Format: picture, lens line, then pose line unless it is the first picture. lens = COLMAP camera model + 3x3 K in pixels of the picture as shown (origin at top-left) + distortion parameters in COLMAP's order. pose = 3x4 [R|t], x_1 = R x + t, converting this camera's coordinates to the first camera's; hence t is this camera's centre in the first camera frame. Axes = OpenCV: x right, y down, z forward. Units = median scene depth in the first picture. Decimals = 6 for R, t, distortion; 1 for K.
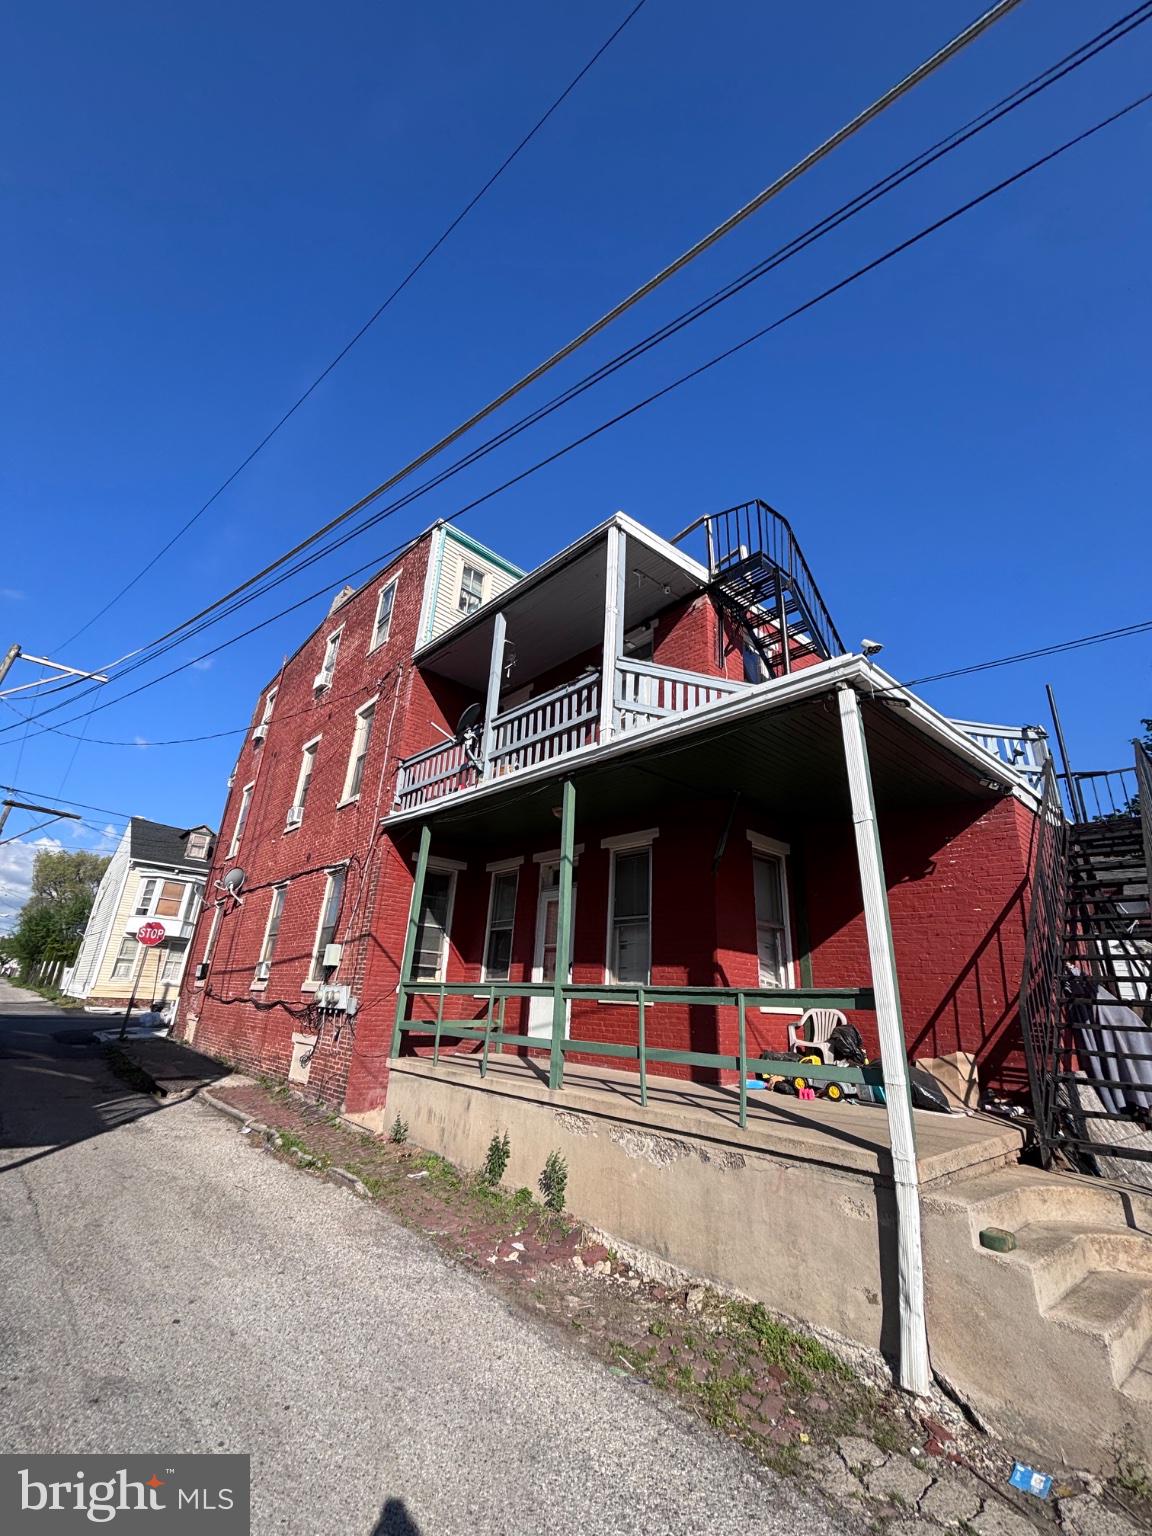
lens RADIAL K [[618.3, 0, 577.5], [0, 618.3, 769.0], [0, 0, 1]] dist [-0.012779, 0.005064]
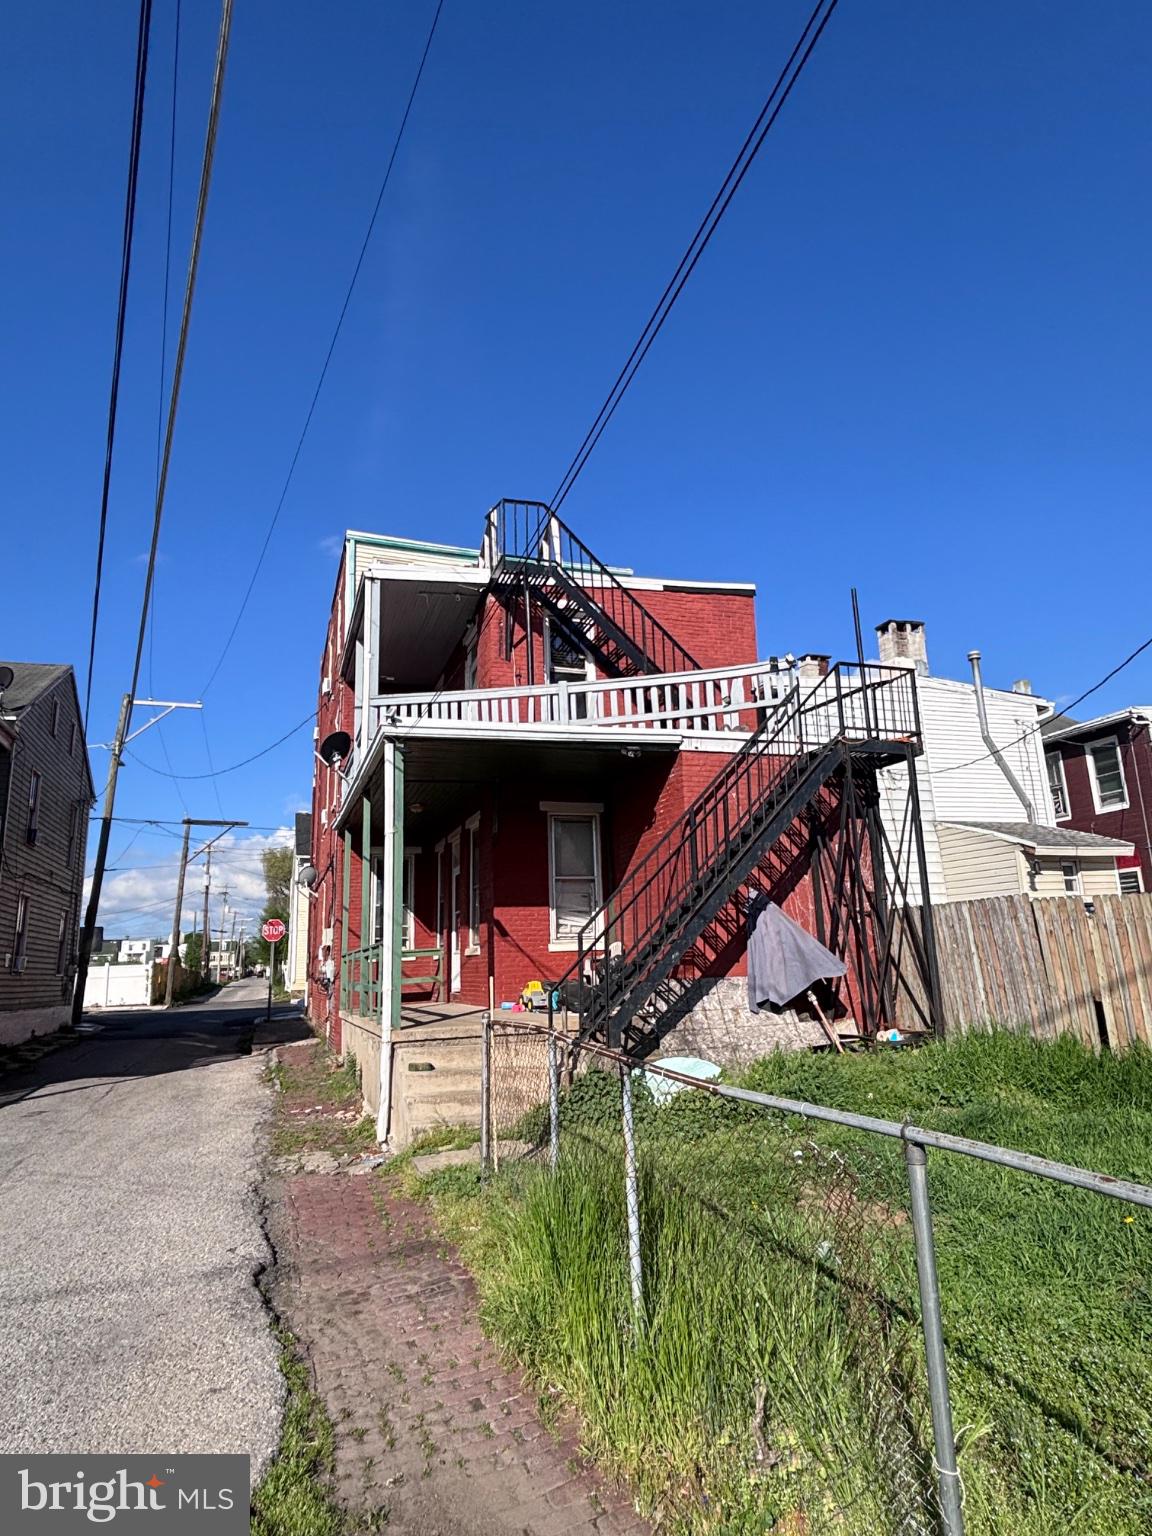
lens RADIAL K [[853.2, 0, 576.0], [0, 853.2, 768.0], [0, 0, 1]] dist [0.001256, 0.000118]
pose [[0.913969, -0.173583, -0.366783, 0.735684], [0.222467, 0.970285, 0.095161, -0.077116], [0.339366, -0.168572, 0.925427, -0.345714]]
